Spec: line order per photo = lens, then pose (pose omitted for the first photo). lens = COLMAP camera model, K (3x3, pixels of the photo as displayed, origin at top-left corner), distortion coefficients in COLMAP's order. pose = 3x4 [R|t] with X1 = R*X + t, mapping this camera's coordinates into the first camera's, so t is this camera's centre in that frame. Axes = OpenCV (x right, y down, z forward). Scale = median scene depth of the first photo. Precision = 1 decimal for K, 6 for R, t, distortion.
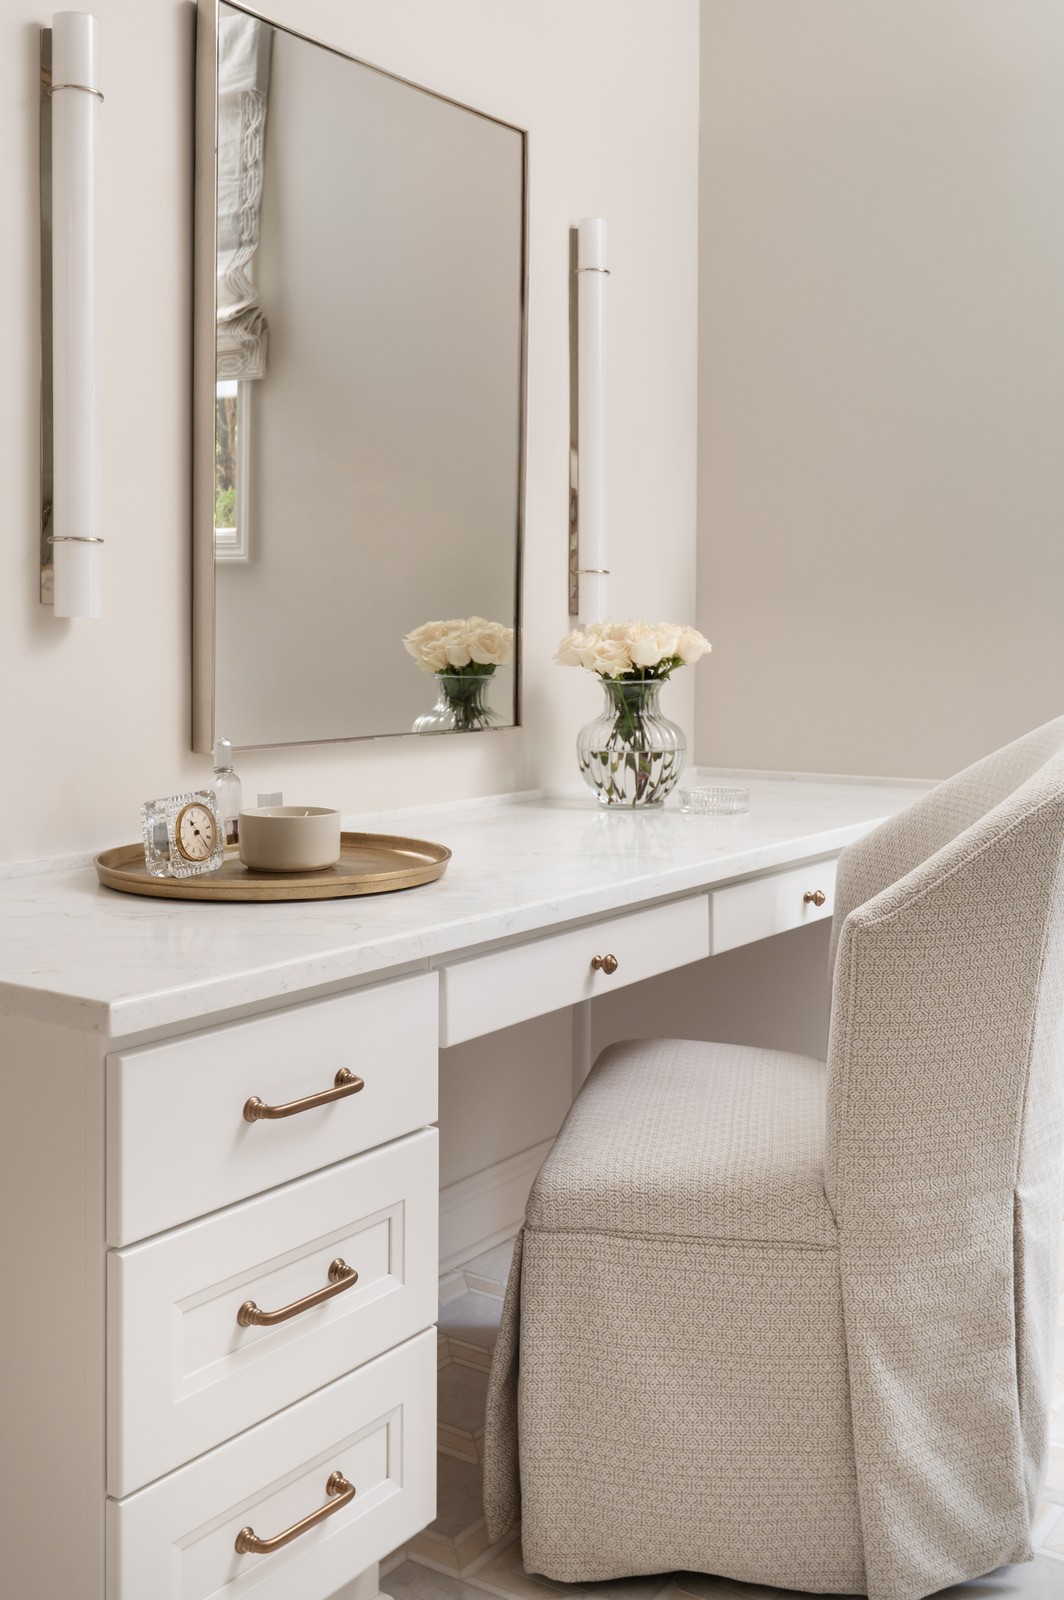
lens RADIAL K [[1561.0, 0, 528.9], [0, 1561.0, 777.7], [0, 0, 1]] dist [-0.001385, -0.002425]
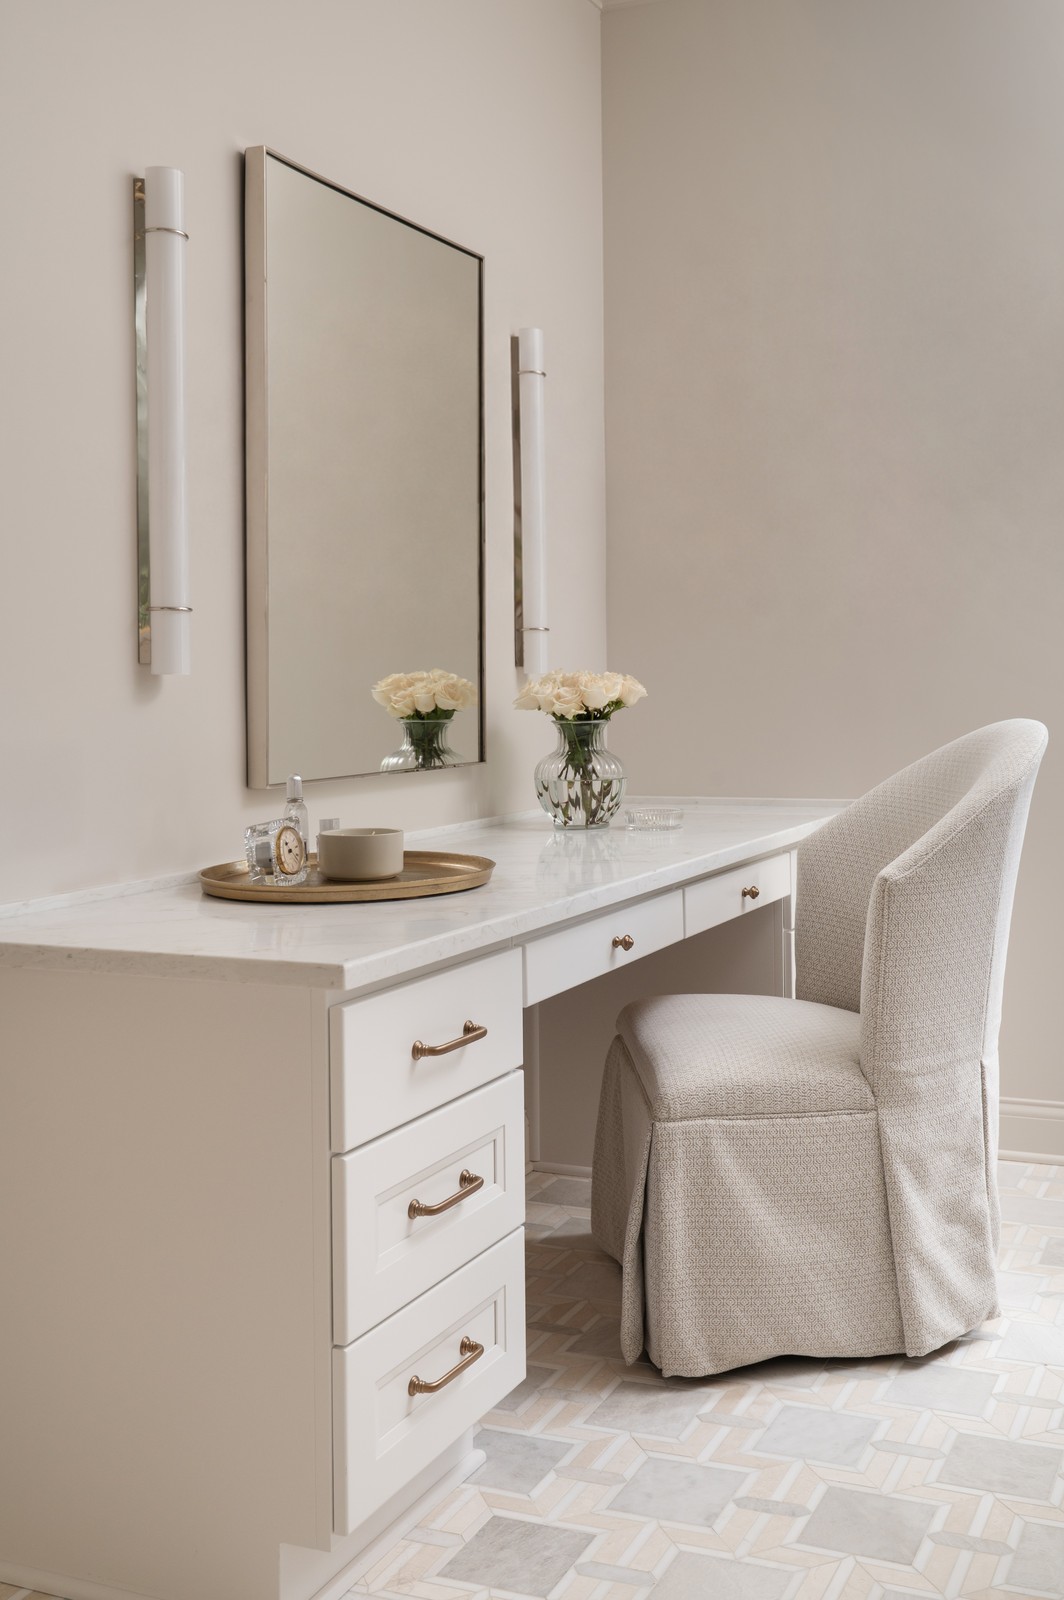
lens RADIAL K [[1688.8, 0, 531.7], [0, 1688.8, 854.2], [0, 0, 1]] dist [0.003117, 0.002379]
pose [[0.980203, -0.034690, 0.194930, -0.272190], [0.032744, 0.999377, 0.013194, 0.025392], [-0.195266, -0.006550, 0.980728, -0.310393]]
